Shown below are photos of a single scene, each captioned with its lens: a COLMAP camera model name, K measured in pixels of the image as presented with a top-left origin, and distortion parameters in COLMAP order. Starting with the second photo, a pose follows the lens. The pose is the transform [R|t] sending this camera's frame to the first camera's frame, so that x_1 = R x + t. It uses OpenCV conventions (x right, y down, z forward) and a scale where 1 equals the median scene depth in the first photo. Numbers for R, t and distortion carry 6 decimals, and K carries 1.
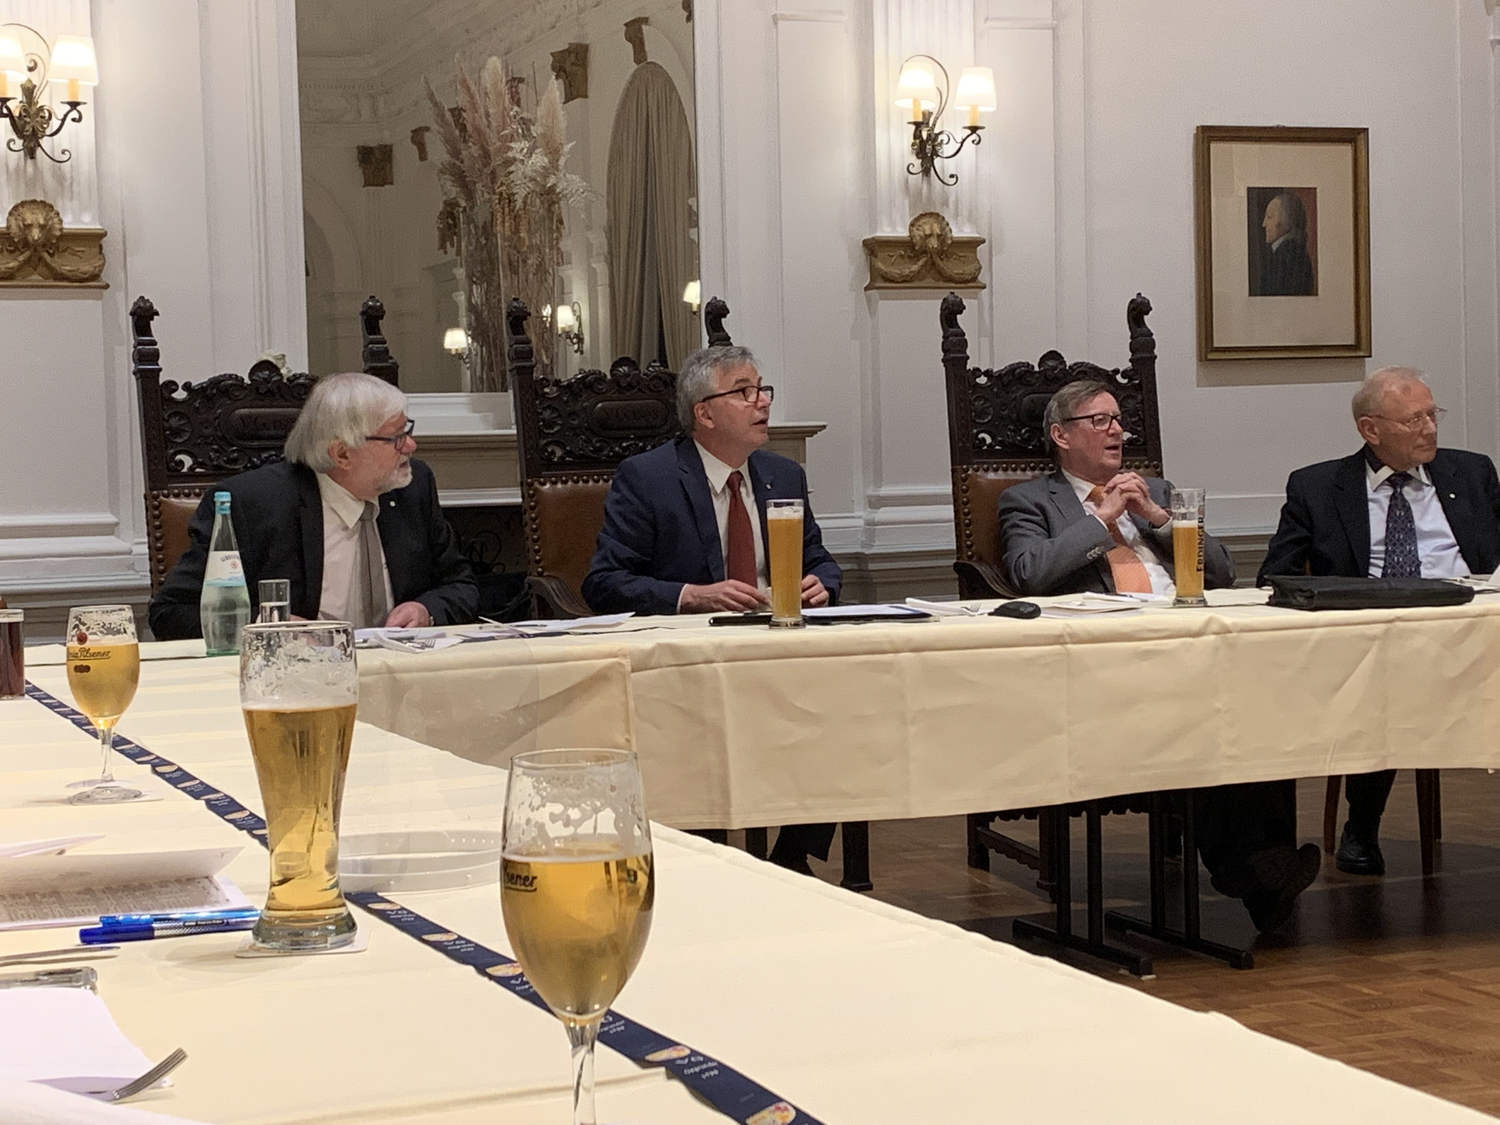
lens RADIAL K [[2618.2, 0, 750.0], [0, 2618.2, 562.5], [0, 0, 1]] dist [0.029747, -0.154380]
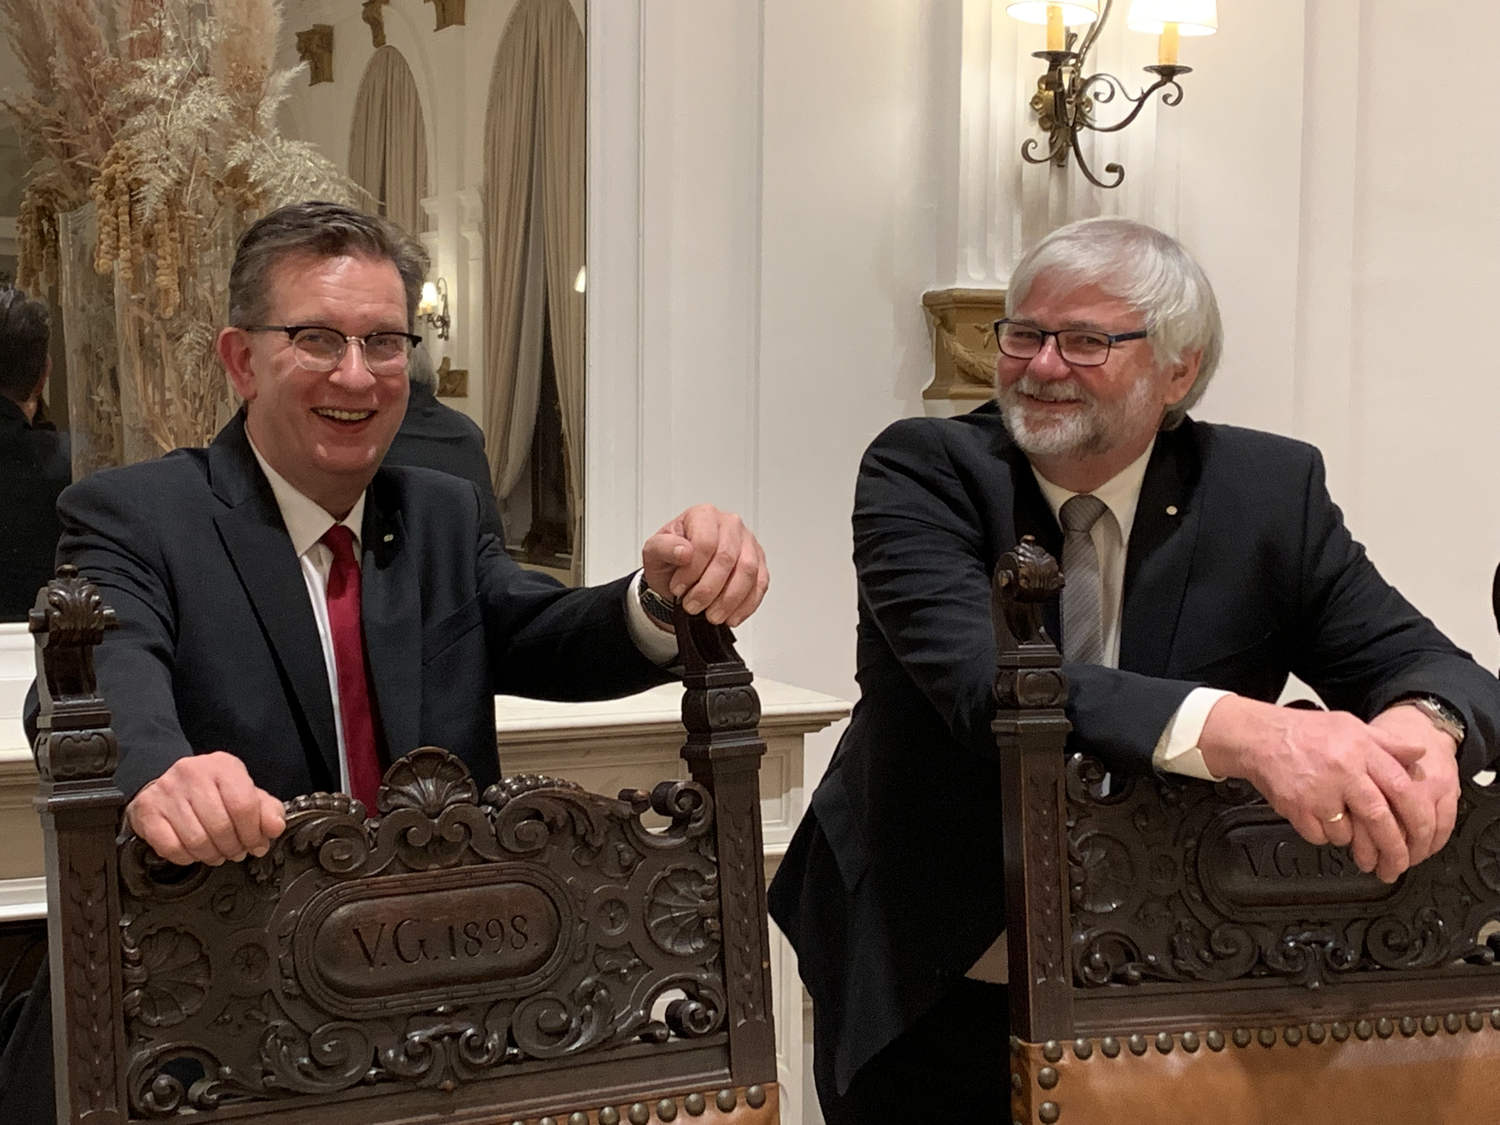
lens RADIAL K [[2496.3, 0, 750.0], [0, 2496.3, 562.5], [0, 0, 1]] dist [-0.003449, -0.183989]
pose [[0.998594, 0.030738, 0.043180, -0.007323], [-0.031955, 0.999103, 0.027782, -0.086008], [-0.042287, -0.029123, 0.998681, 0.543928]]
